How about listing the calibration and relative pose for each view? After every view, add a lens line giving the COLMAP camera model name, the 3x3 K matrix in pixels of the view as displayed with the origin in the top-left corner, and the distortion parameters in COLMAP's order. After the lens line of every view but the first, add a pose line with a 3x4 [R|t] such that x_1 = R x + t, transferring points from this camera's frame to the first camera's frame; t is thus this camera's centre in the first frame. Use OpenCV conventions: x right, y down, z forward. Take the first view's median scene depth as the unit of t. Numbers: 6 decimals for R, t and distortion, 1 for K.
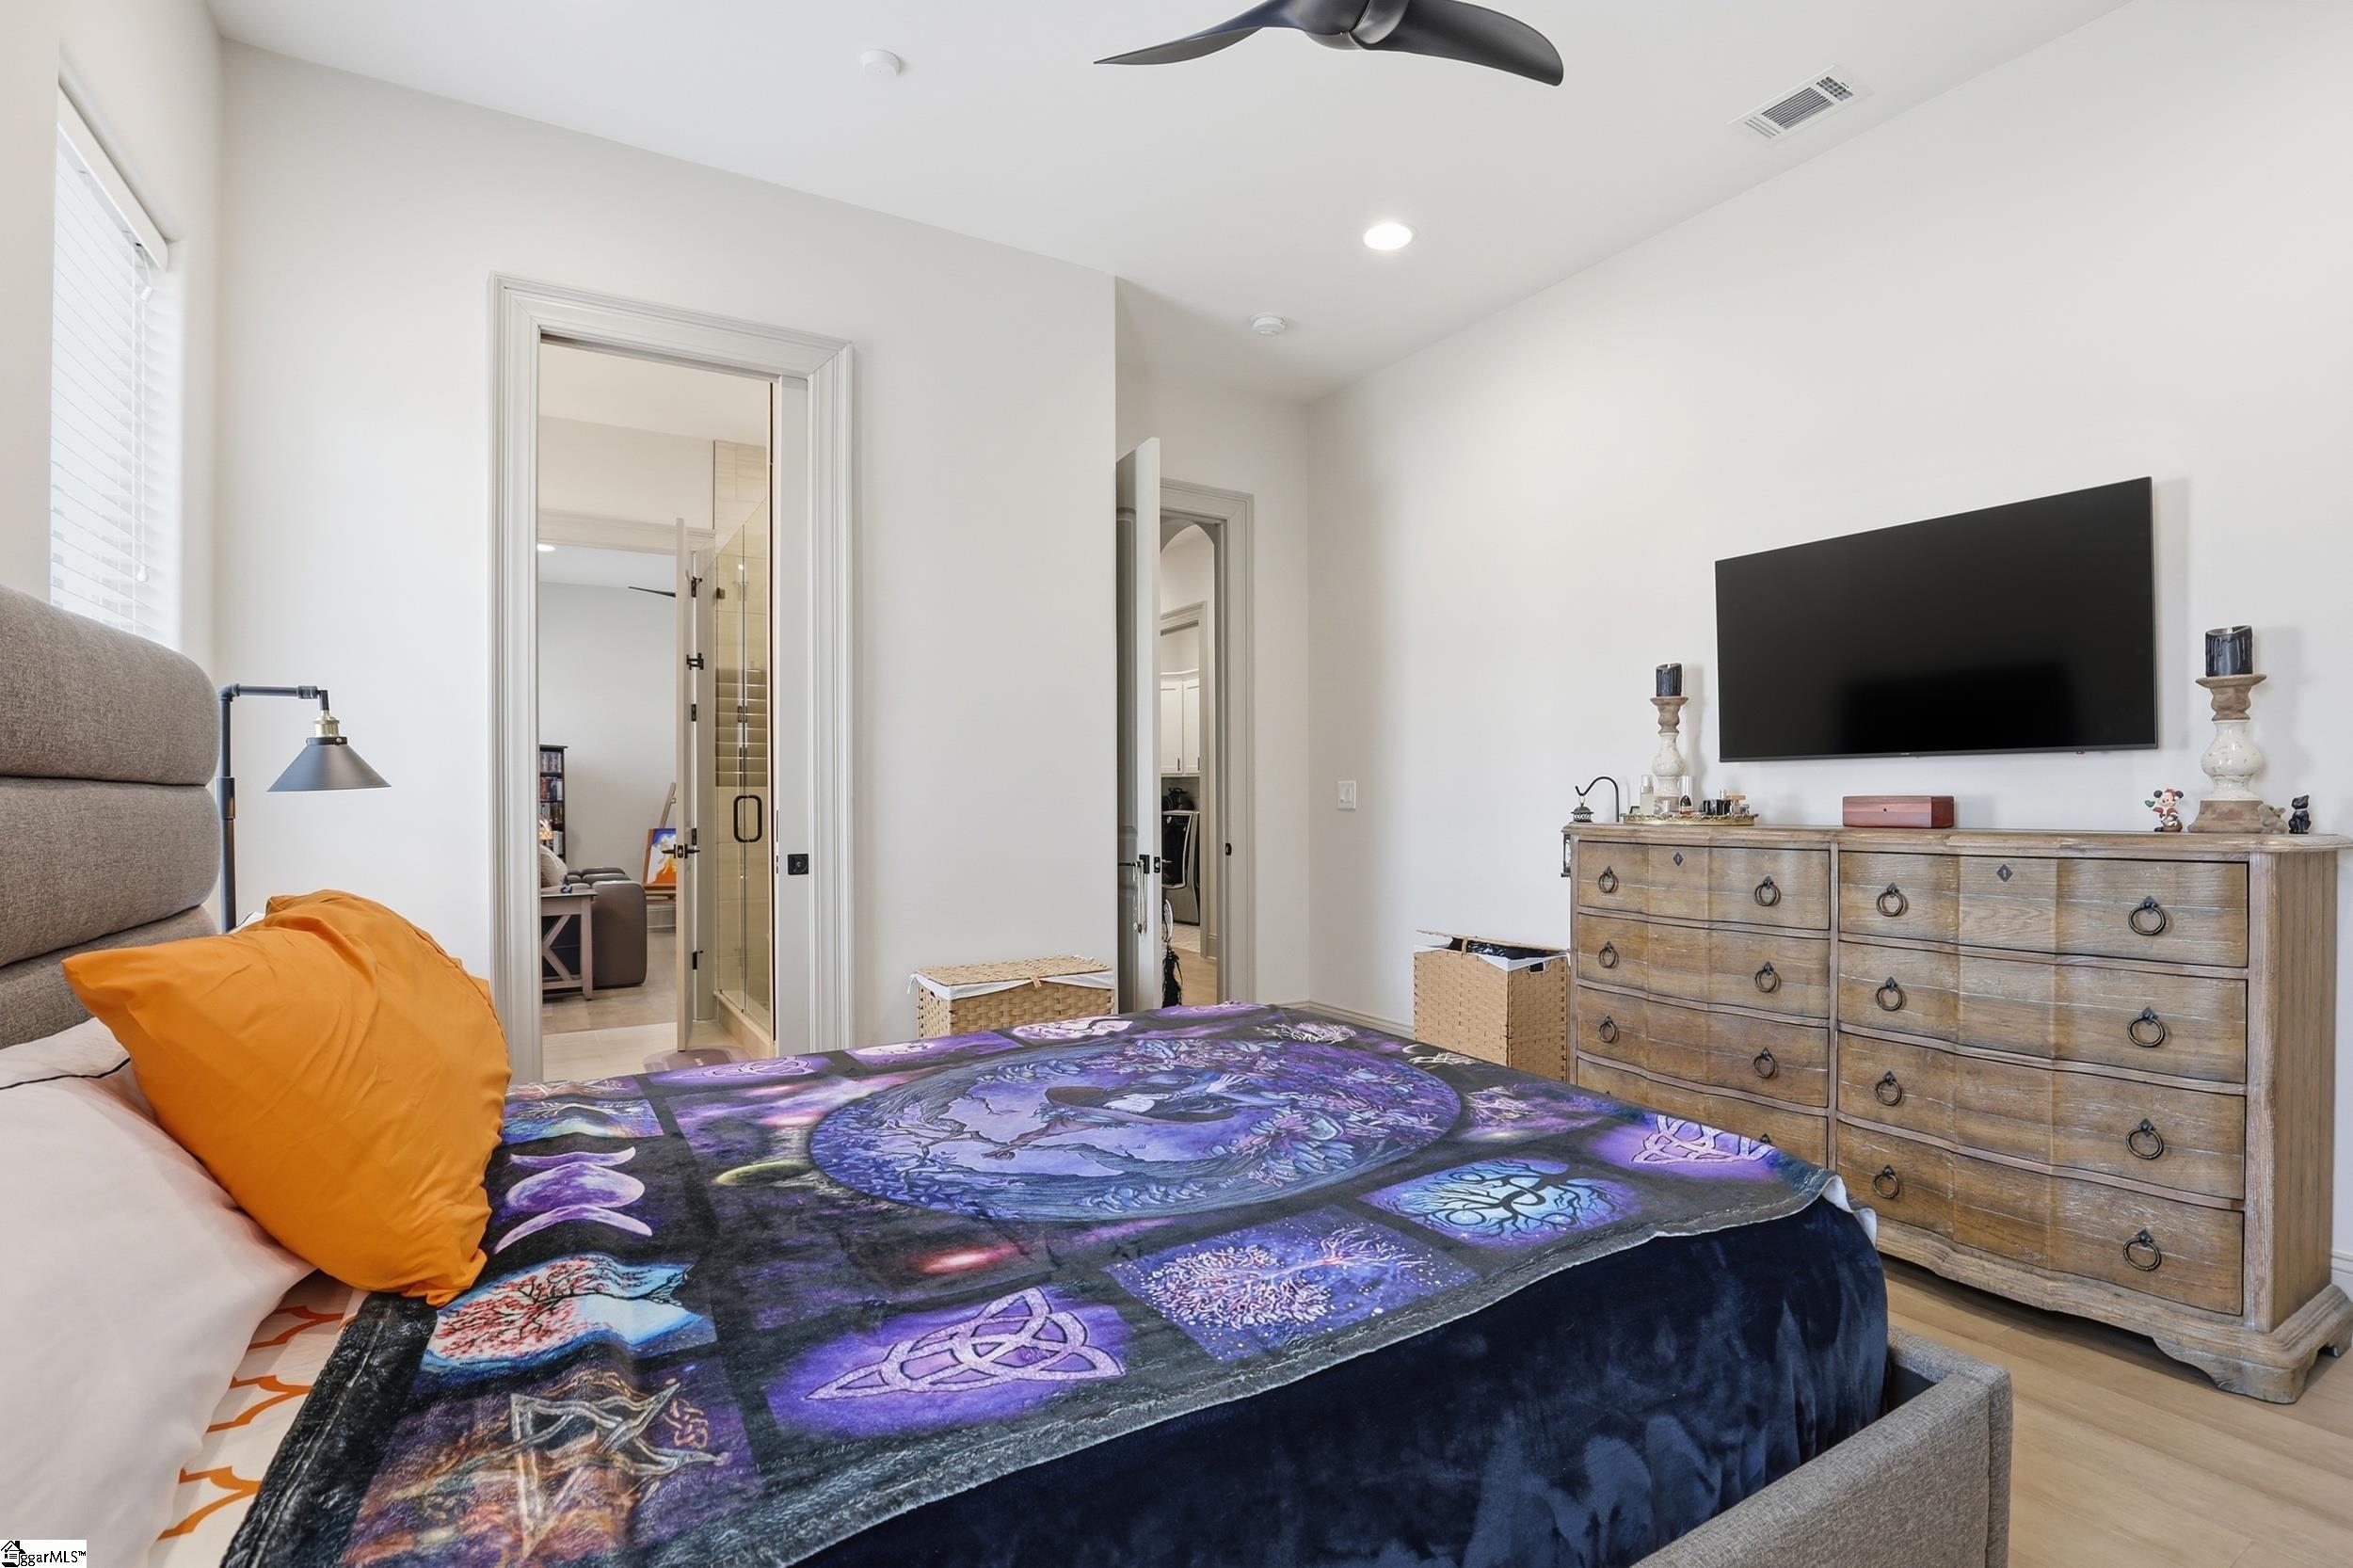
lens RADIAL K [[1087.5, 0, 1190.6], [0, 1087.5, 802.2], [0, 0, 1]] dist [-0.031752, 0.000199]
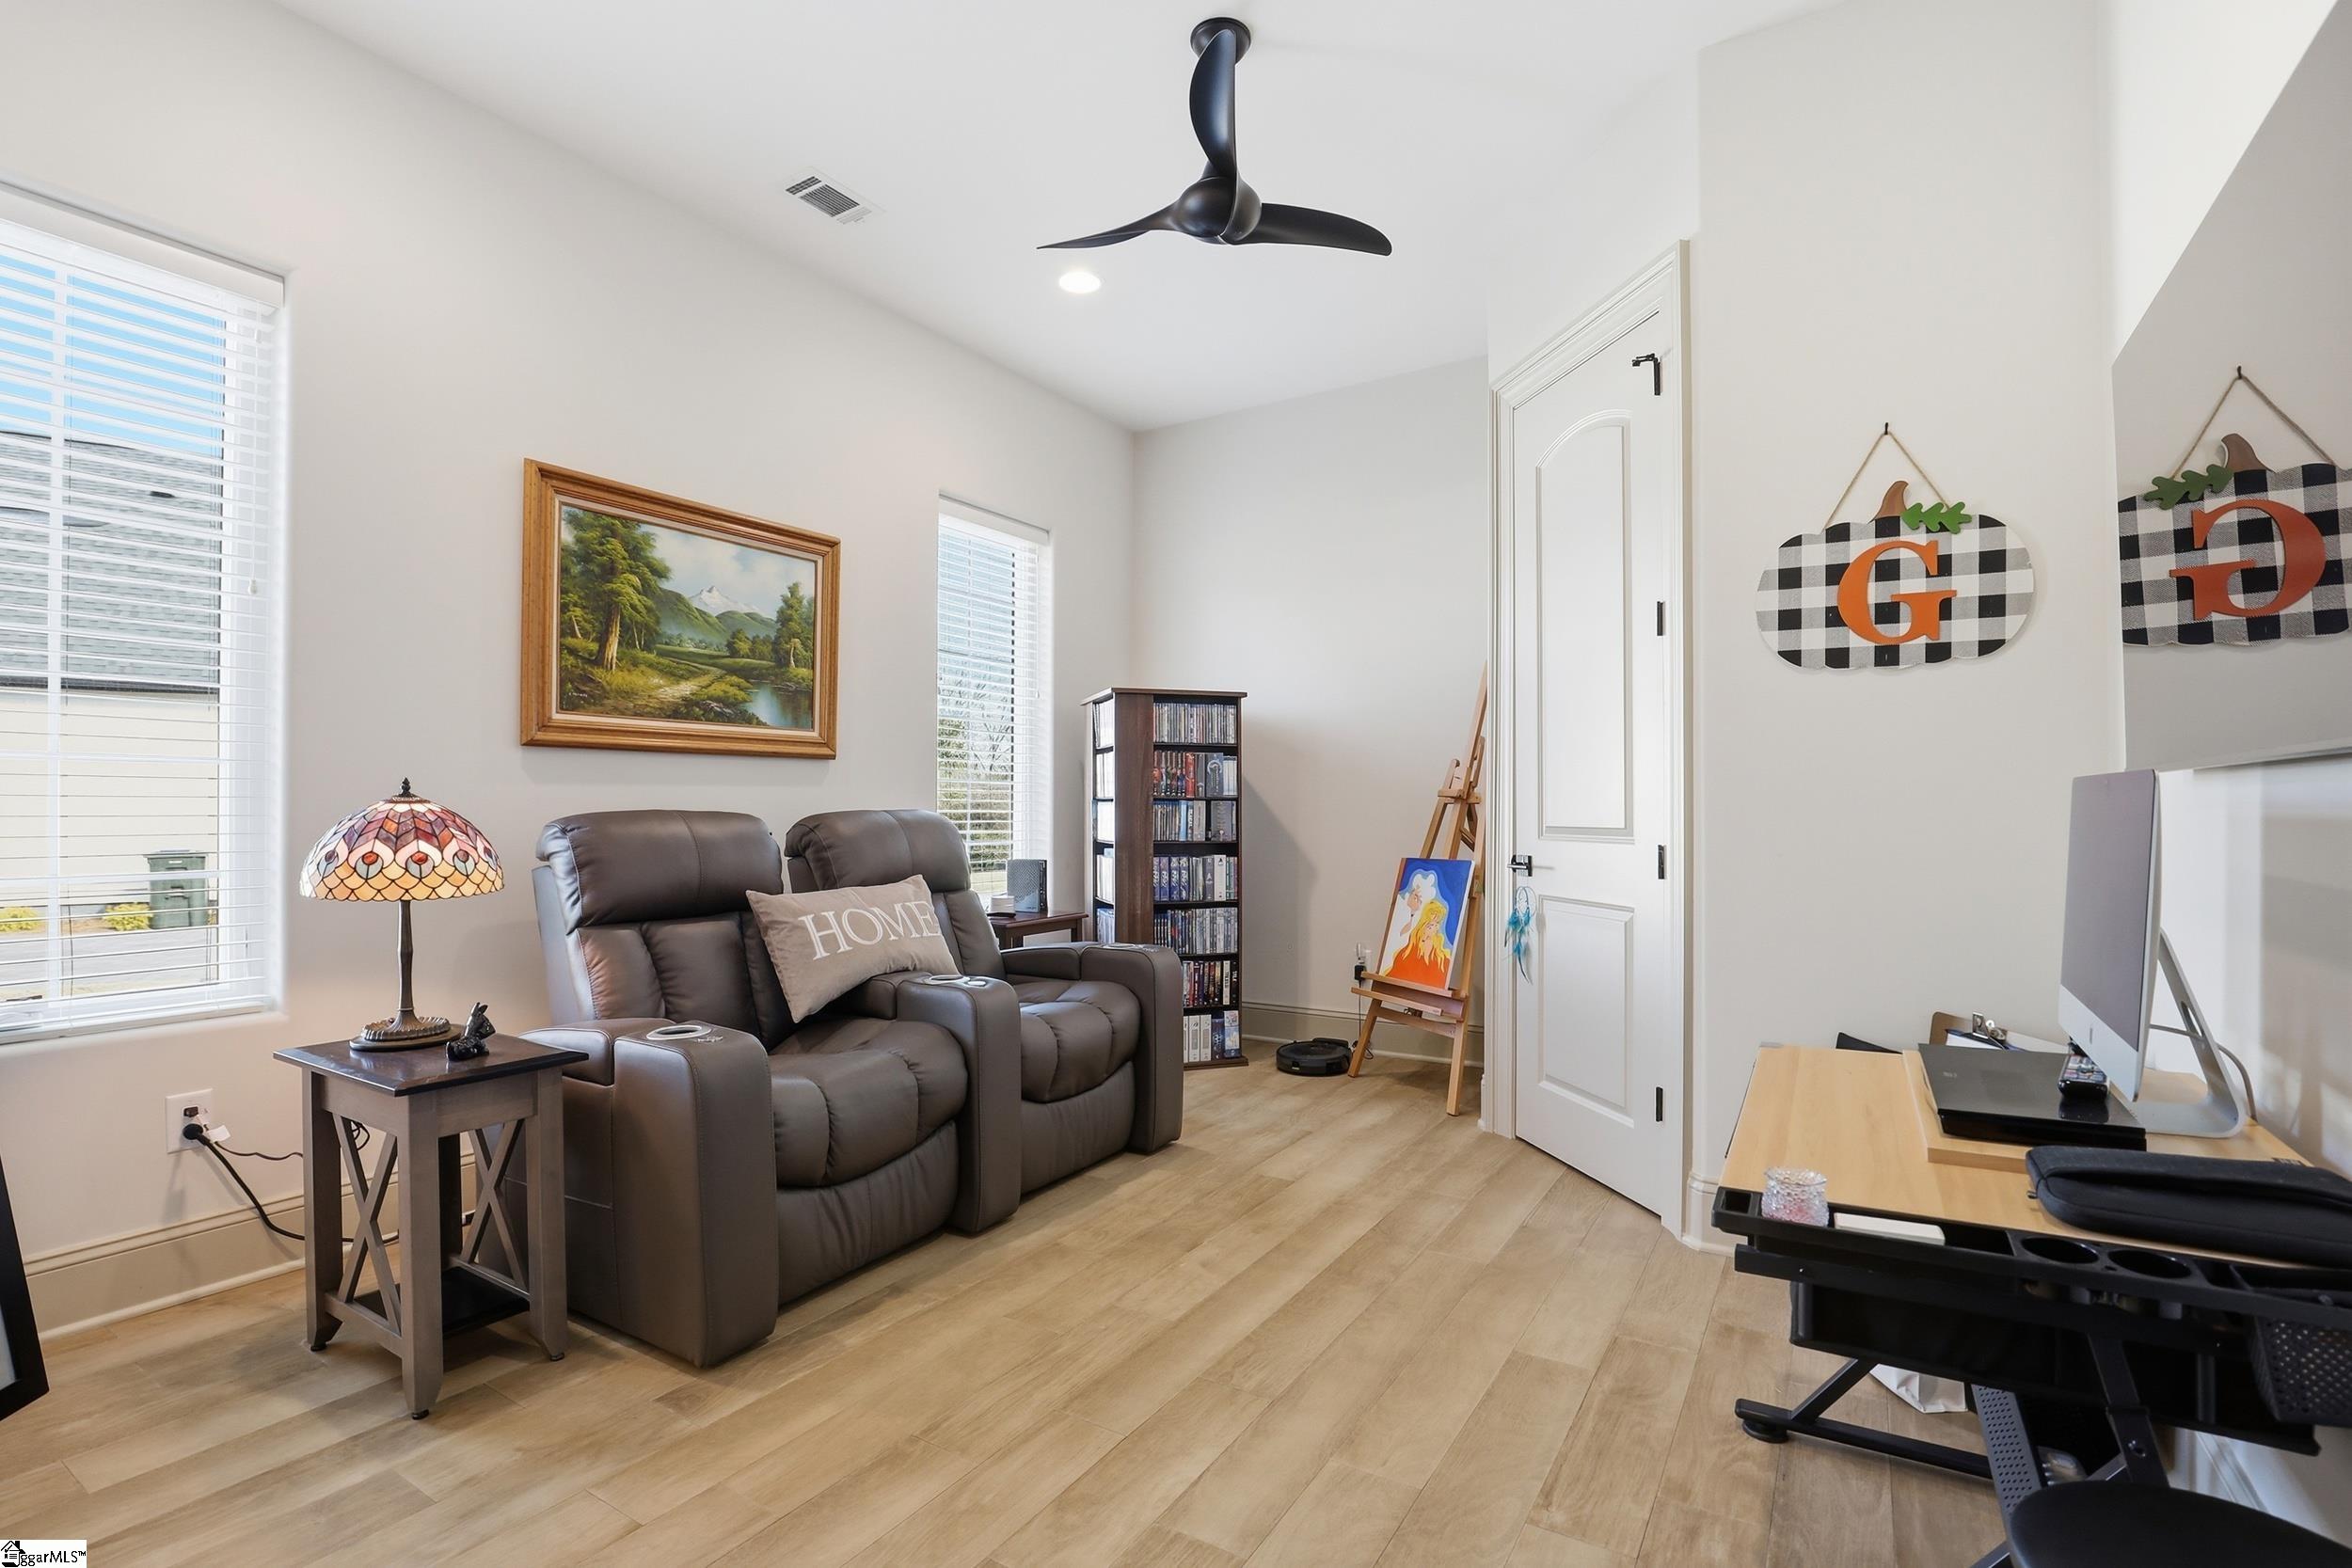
lens RADIAL K [[1087.0, 0, 1190.1], [0, 1087.0, 802.2], [0, 0, 1]] dist [-0.031752, 0.000199]
pose [[0.456359, 0.008416, -0.889756, -0.126254], [-0.012222, 0.999920, 0.003190, -0.000608], [0.889712, 0.009419, 0.456425, 0.743467]]
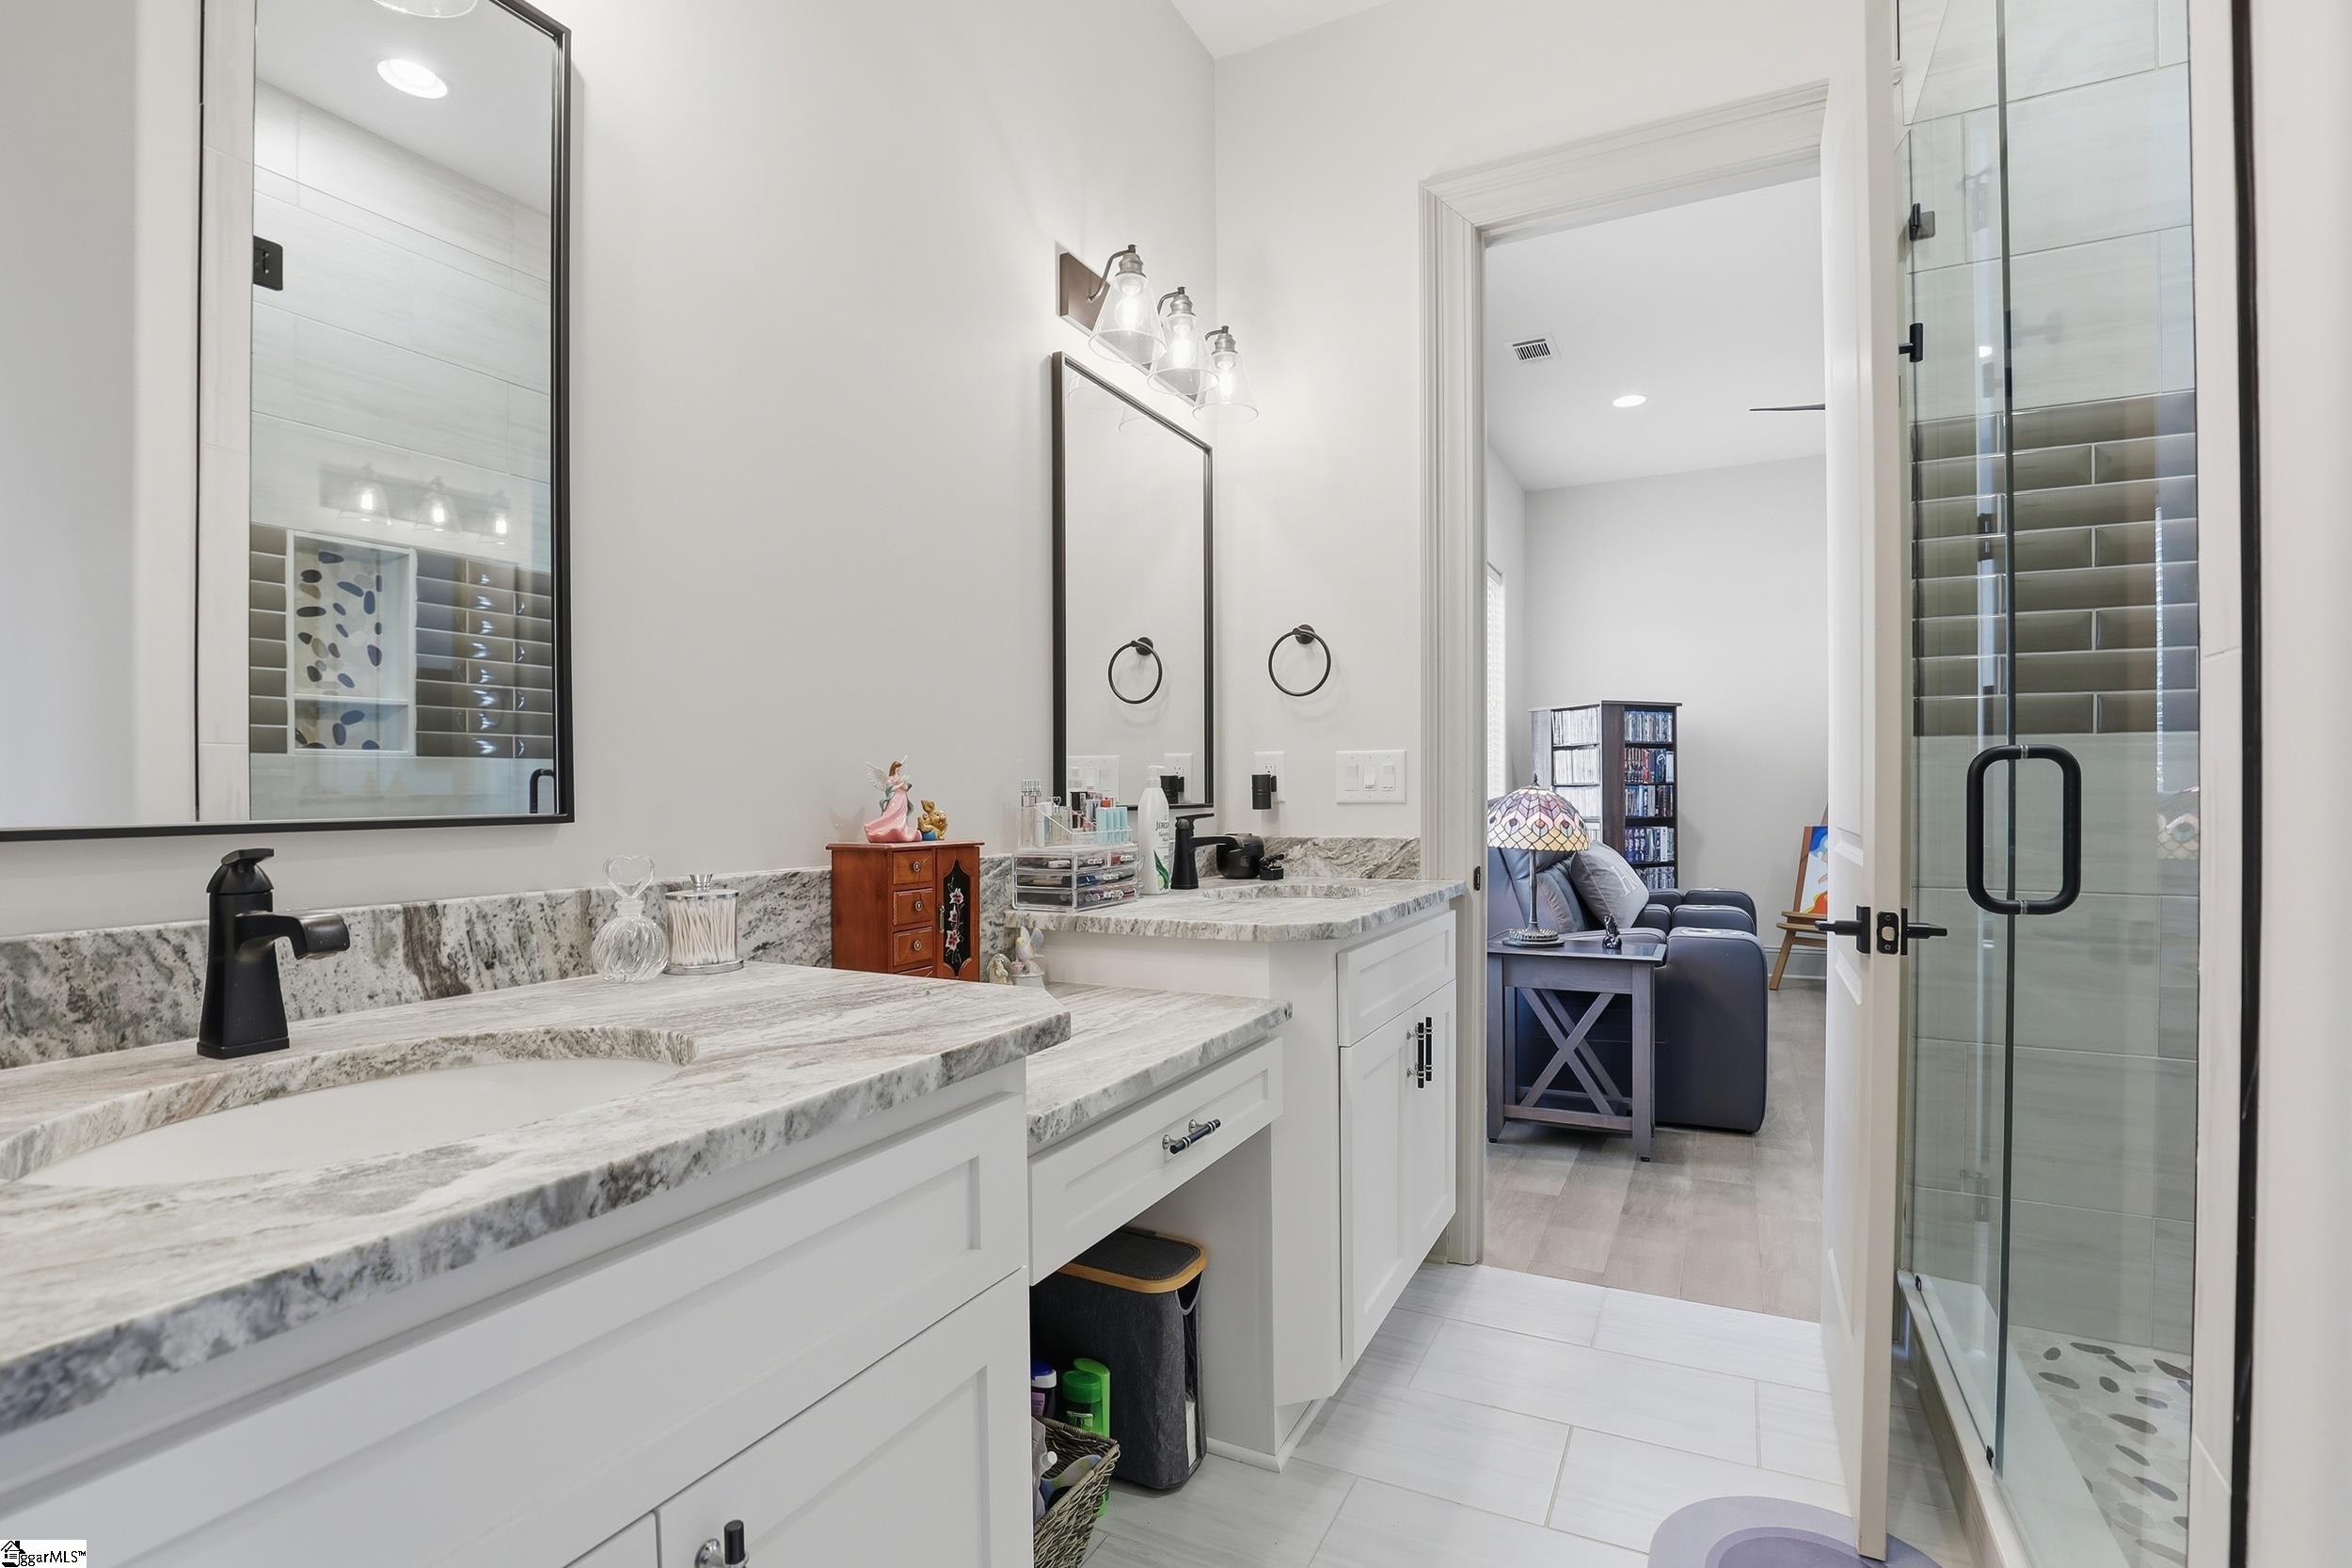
lens RADIAL K [[1087.0, 0, 1190.1], [0, 1087.0, 802.2], [0, 0, 1]] dist [-0.031752, 0.000199]
pose [[0.528539, 0.012191, -0.848821, -0.164226], [-0.001983, 0.999912, 0.013126, 0.002502], [0.848906, -0.005254, 0.528517, 0.377889]]
